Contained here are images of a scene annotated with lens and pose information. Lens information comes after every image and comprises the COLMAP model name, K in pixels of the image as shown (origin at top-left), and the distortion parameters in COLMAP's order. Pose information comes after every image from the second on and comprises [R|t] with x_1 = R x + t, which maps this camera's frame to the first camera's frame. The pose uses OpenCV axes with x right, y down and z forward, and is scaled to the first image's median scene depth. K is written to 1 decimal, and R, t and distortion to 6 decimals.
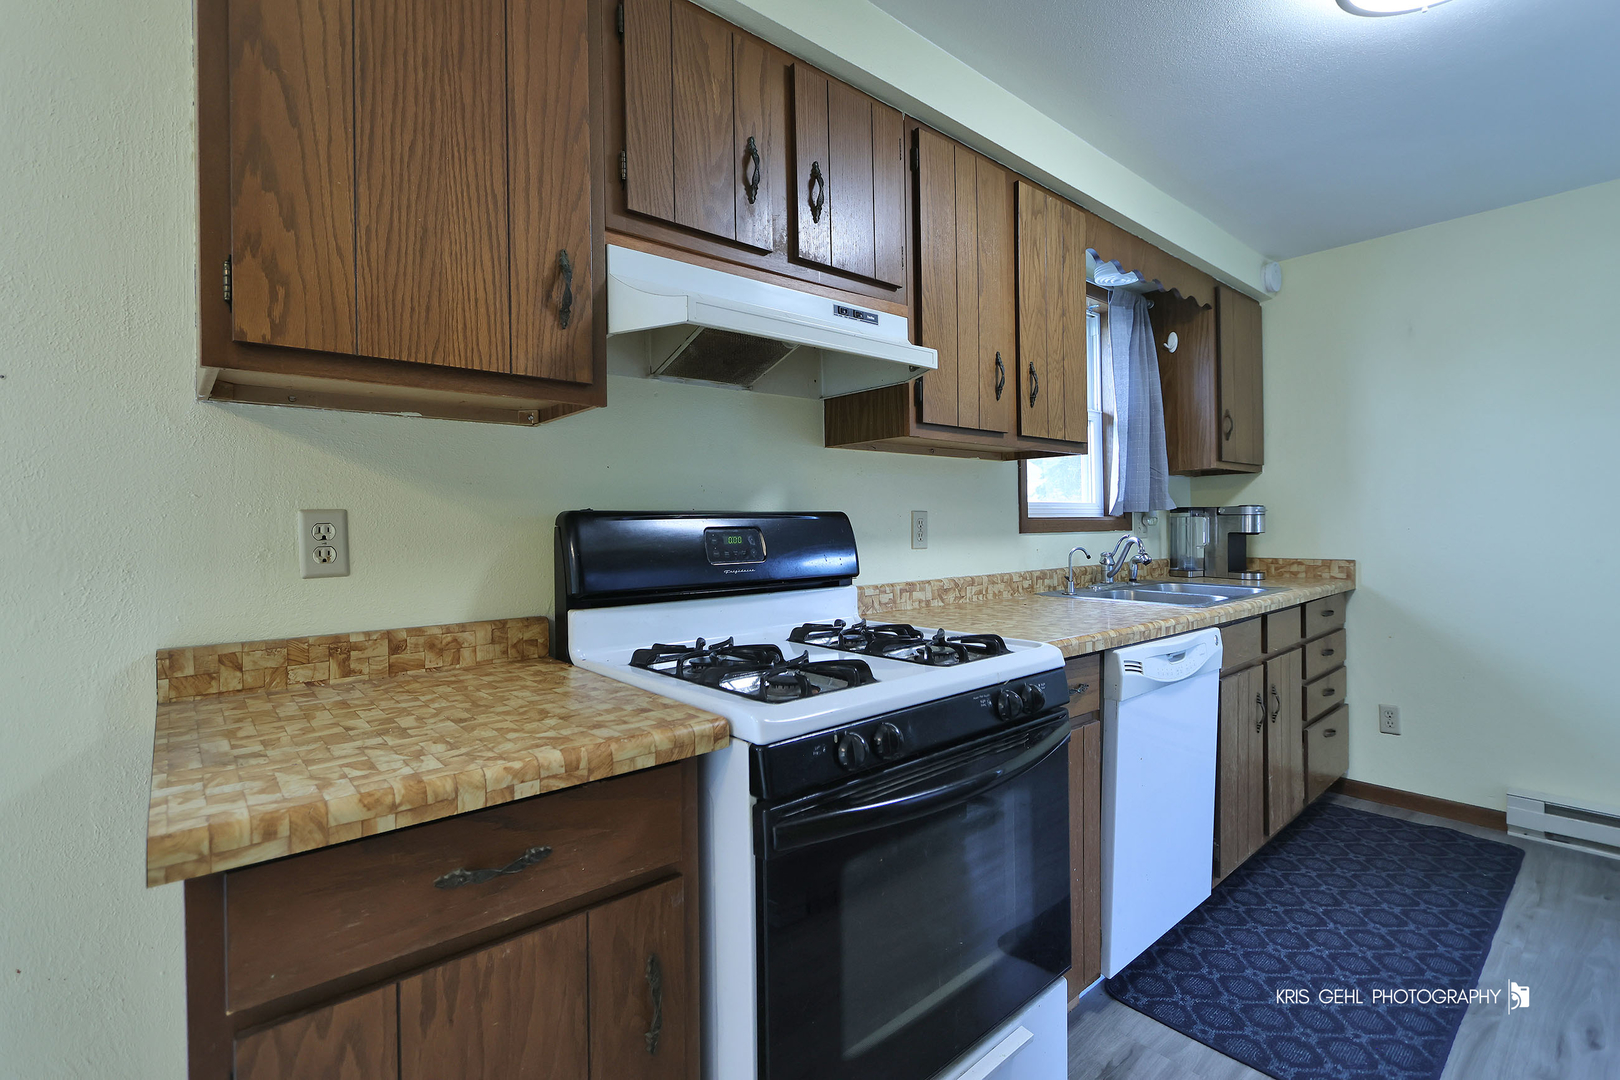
lens RADIAL K [[748.2, 0, 804.1], [0, 748.2, 523.2], [0, 0, 1]] dist [0.004290, -0.002971]
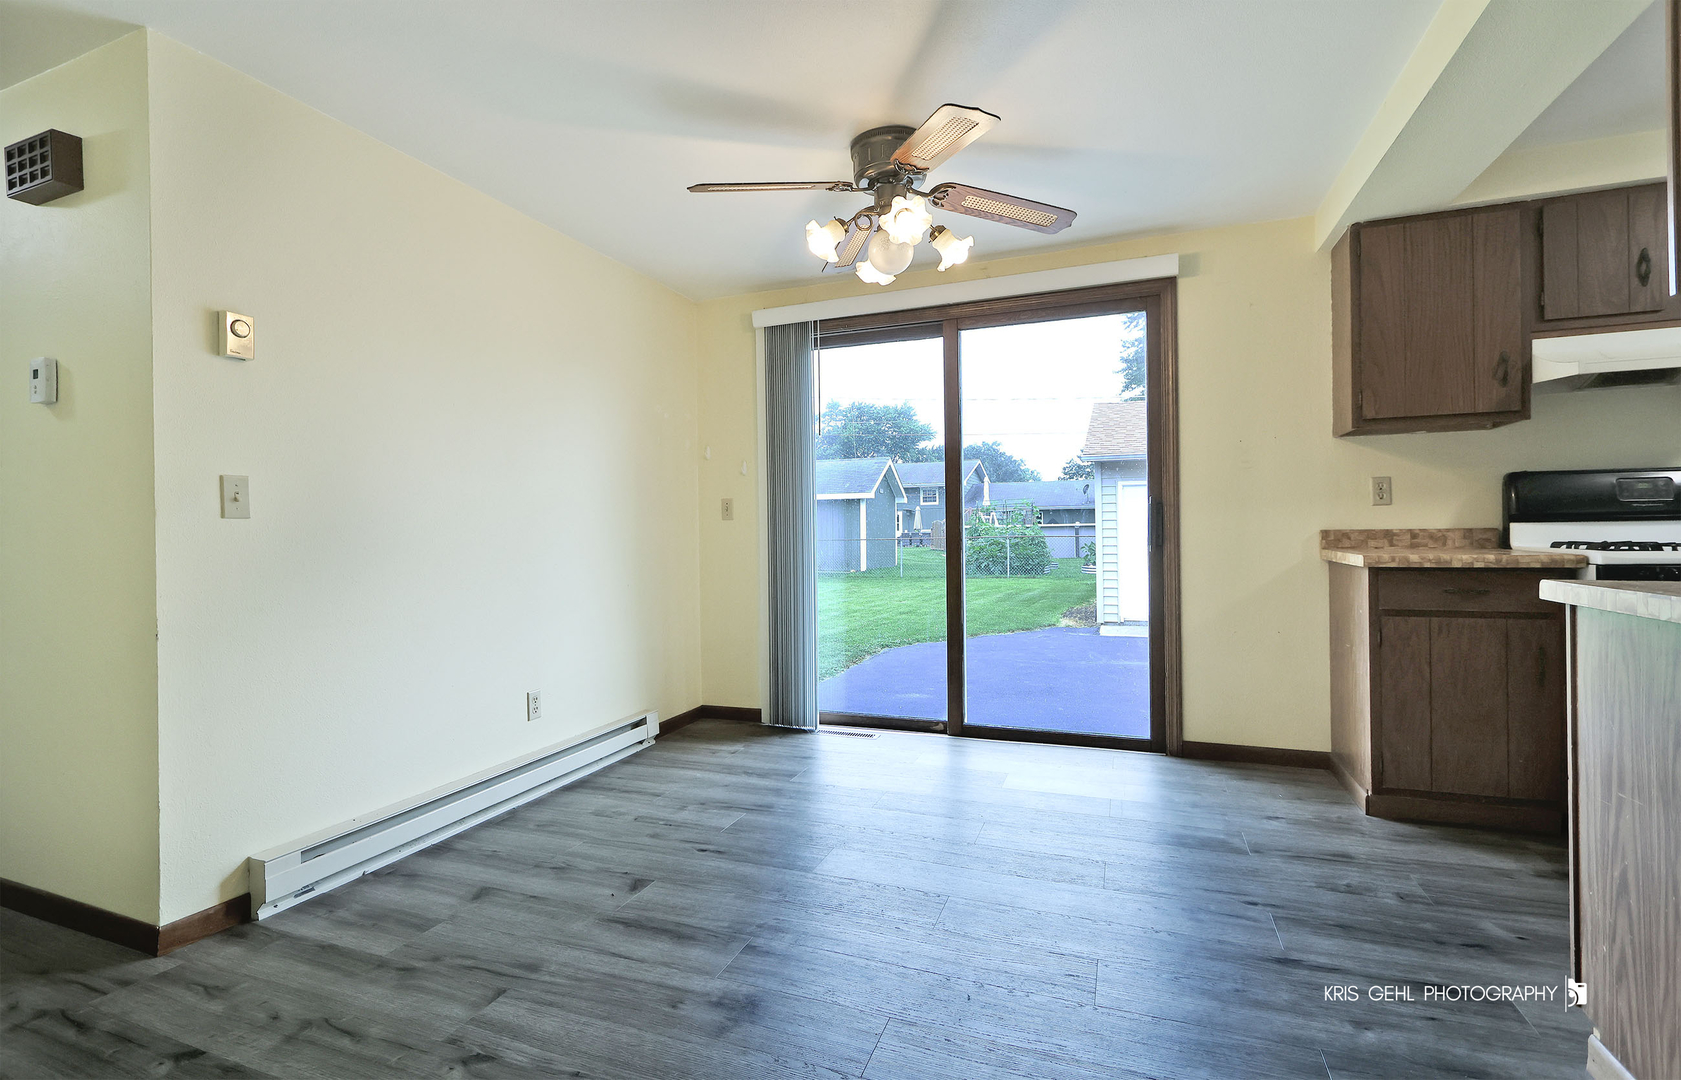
lens RADIAL K [[772.7, 0, 823.2], [0, 772.7, 538.7], [0, 0, 1]] dist [-0.009807, -0.000177]
pose [[0.465557, 0.013768, -0.884911, 0.627740], [0.010914, 0.999714, 0.021296, 0.095328], [0.884951, -0.019573, 0.465273, -1.536320]]
